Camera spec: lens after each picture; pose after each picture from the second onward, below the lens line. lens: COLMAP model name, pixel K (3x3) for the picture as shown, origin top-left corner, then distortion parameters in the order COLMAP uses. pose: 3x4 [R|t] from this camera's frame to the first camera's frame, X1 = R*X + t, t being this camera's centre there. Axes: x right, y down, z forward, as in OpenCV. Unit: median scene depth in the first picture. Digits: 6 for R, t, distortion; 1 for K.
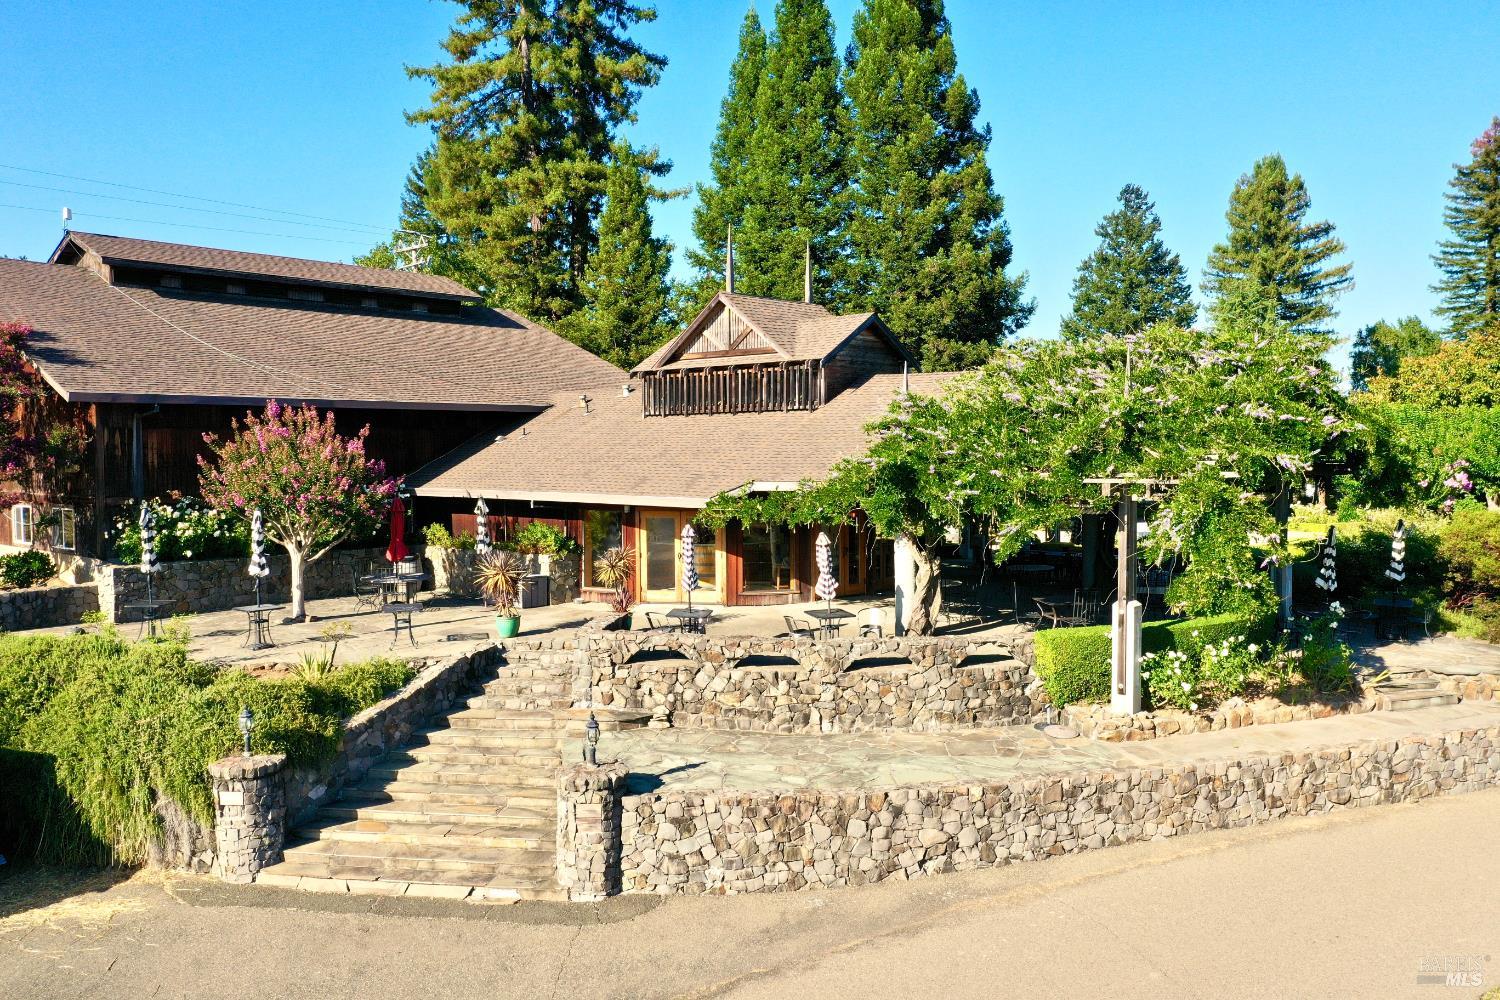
lens RADIAL K [[1194.3, 0, 750.0], [0, 1194.3, 500.0], [0, 0, 1]] dist [-0.002421, -0.004164]
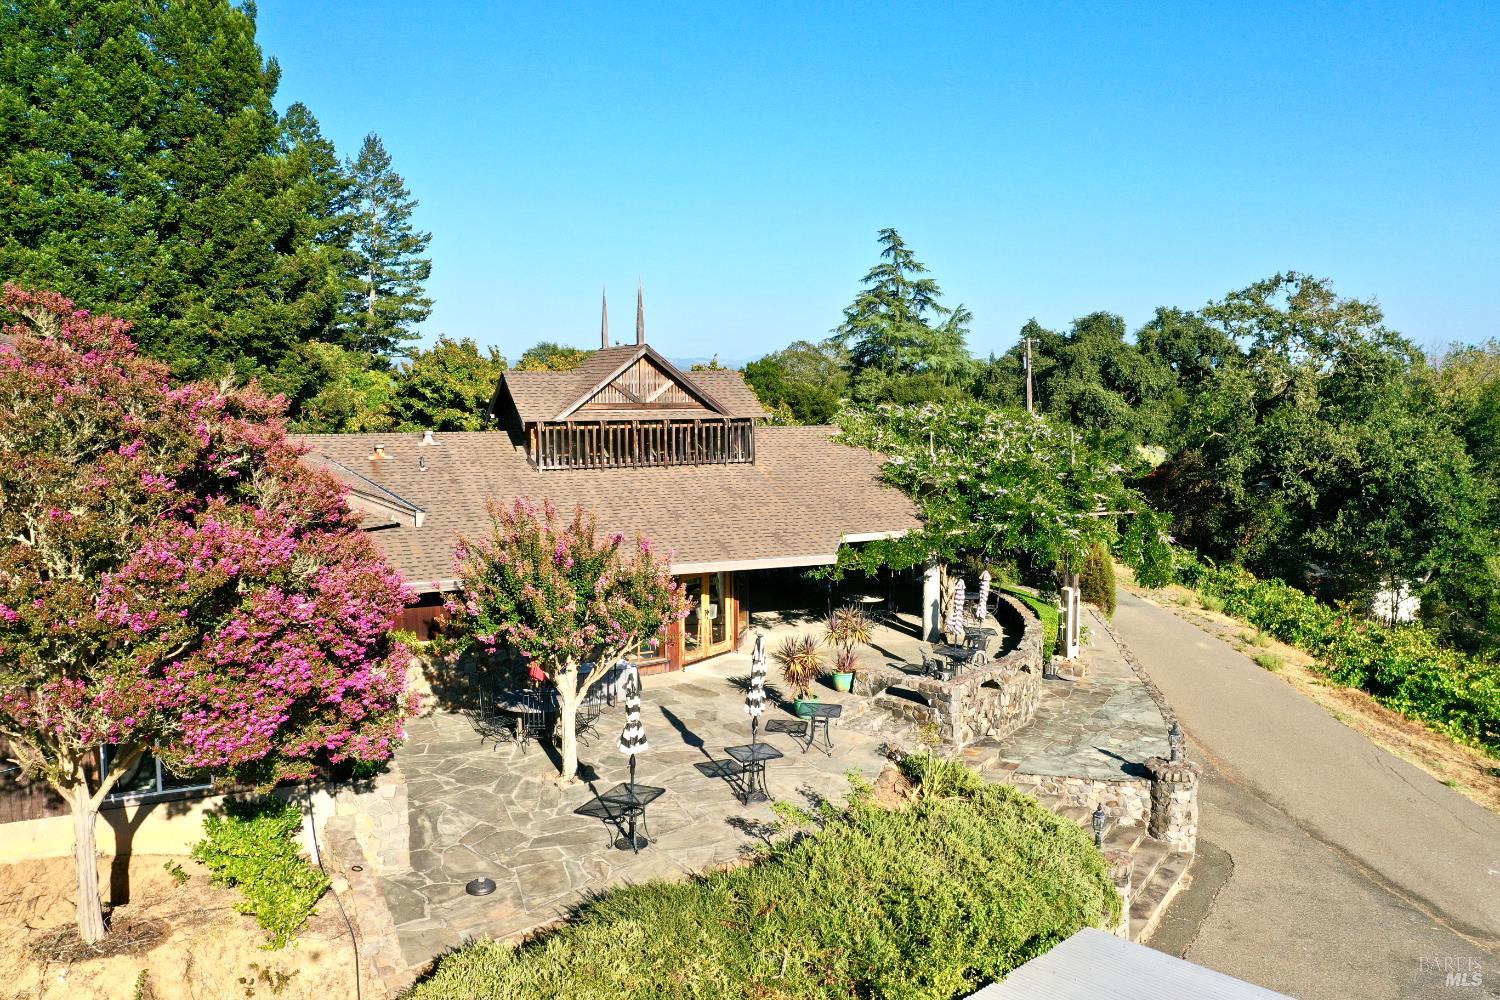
lens RADIAL K [[1194.3, 0, 750.0], [0, 1194.3, 500.0], [0, 0, 1]] dist [-0.002421, -0.004164]
pose [[0.423748, -0.084942, 0.901788, -1.268481], [0.044623, 0.996342, 0.072880, -0.161784], [-0.904680, 0.009357, 0.425989, 0.704779]]
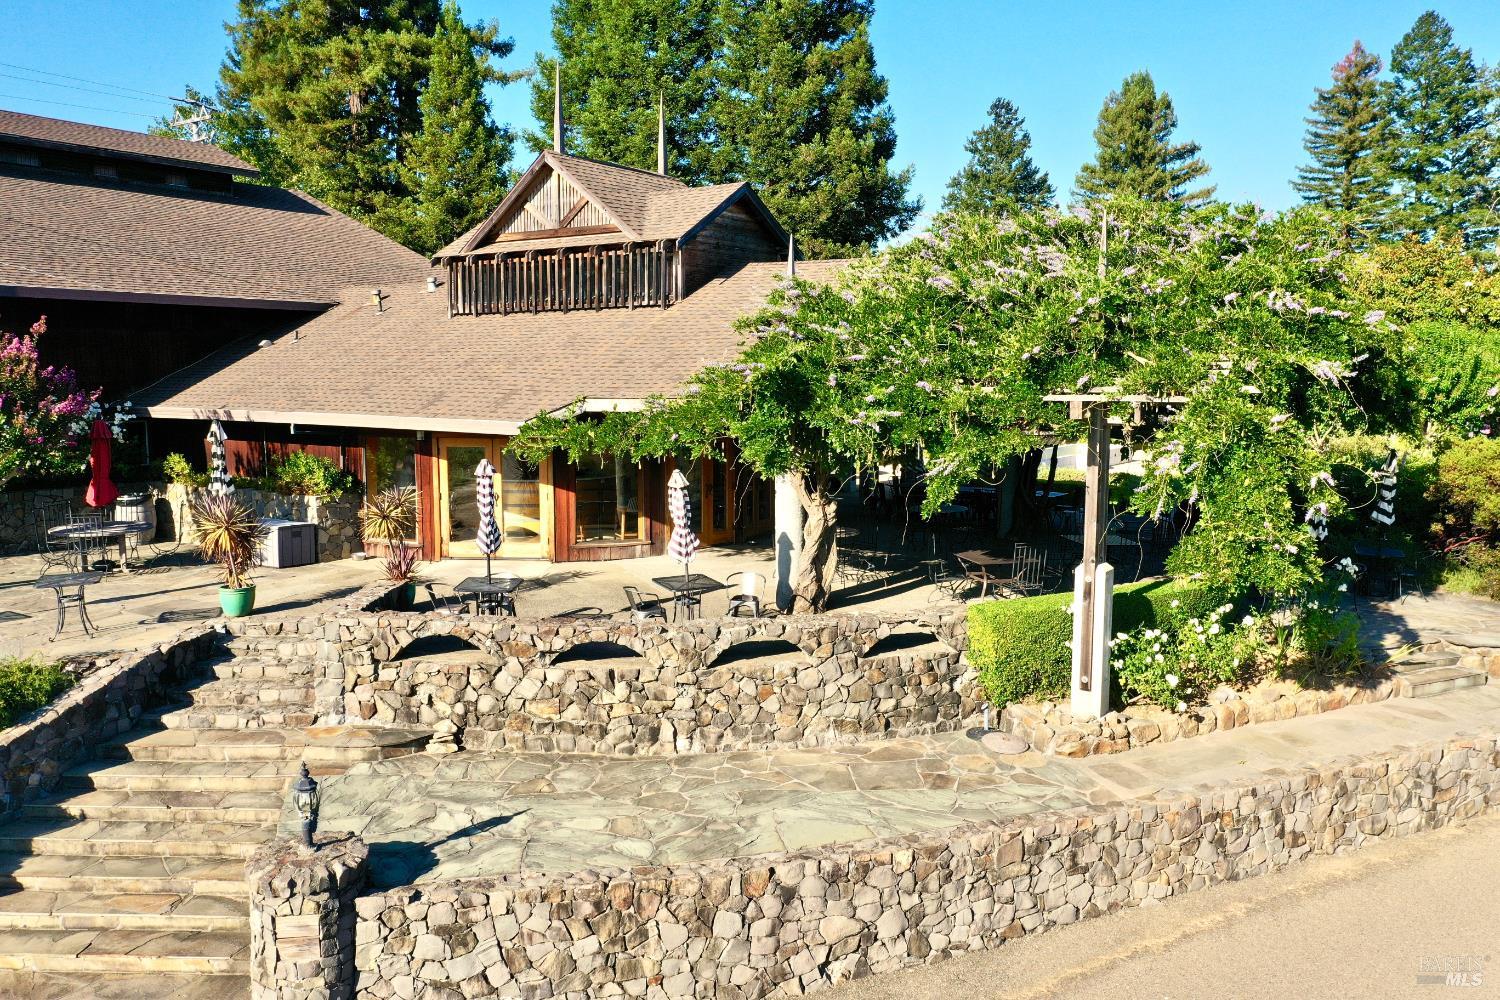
lens RADIAL K [[1194.3, 0, 750.0], [0, 1194.3, 500.0], [0, 0, 1]] dist [-0.002421, -0.004164]
pose [[0.993443, -0.005503, 0.114195, 0.023209], [-0.001843, 0.997940, 0.064123, -0.000562], [-0.114313, -0.063913, 0.991387, 0.299969]]
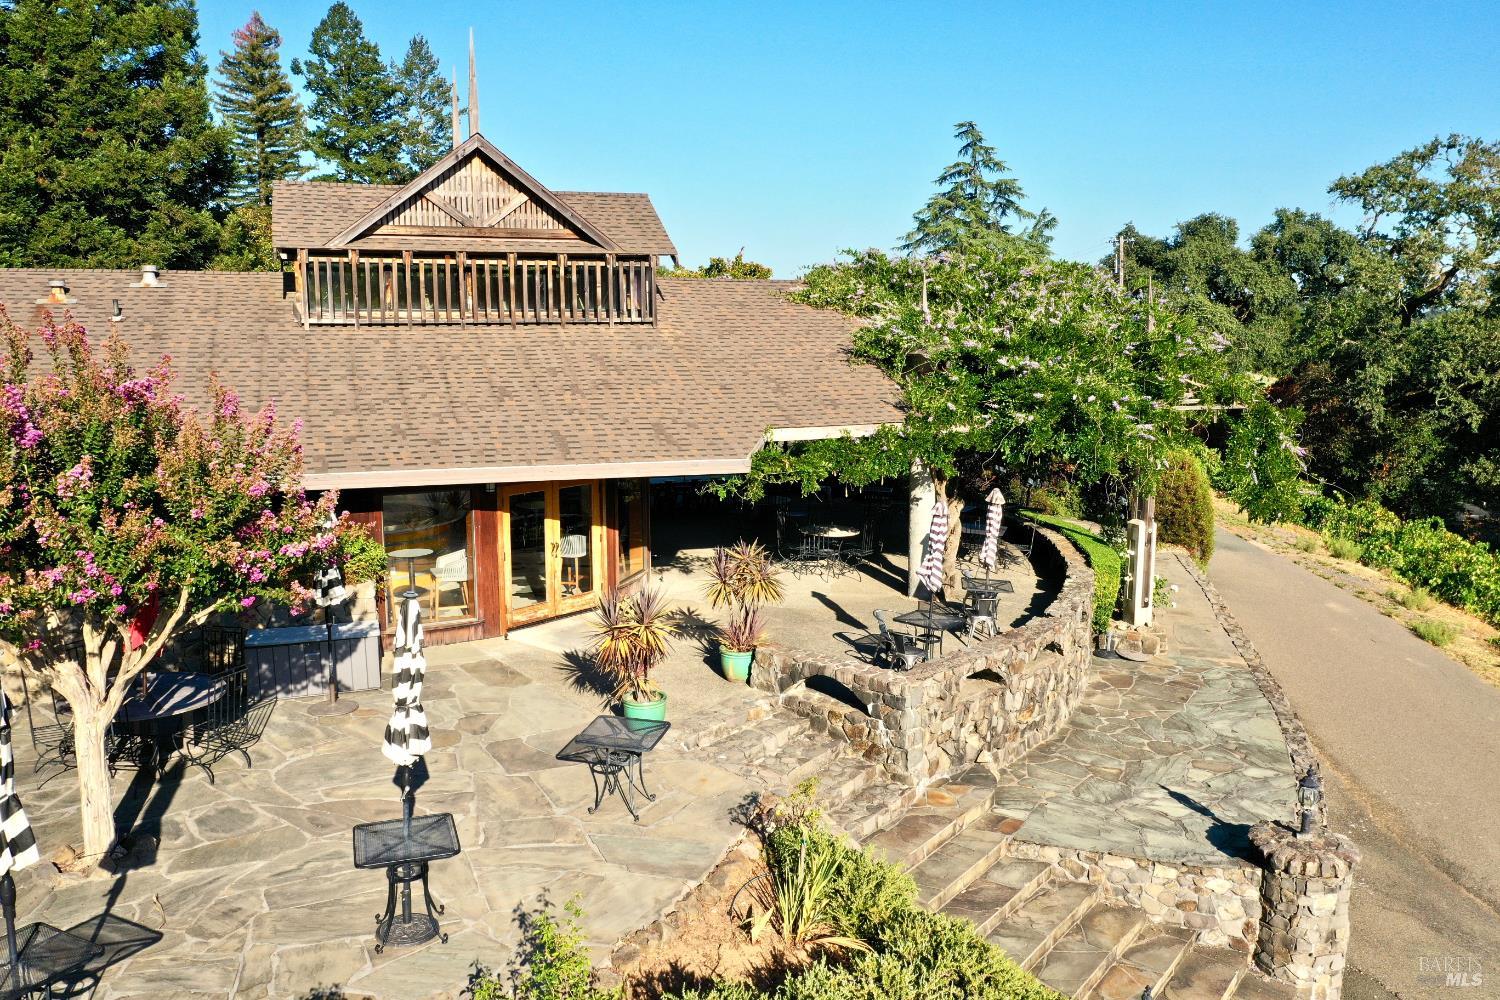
lens RADIAL K [[1194.3, 0, 750.0], [0, 1194.3, 500.0], [0, 0, 1]] dist [-0.002421, -0.004164]
pose [[0.494404, -0.124347, 0.860292, -0.751971], [0.039698, 0.991912, 0.120557, -0.071430], [-0.868325, -0.025452, 0.495342, 0.773827]]
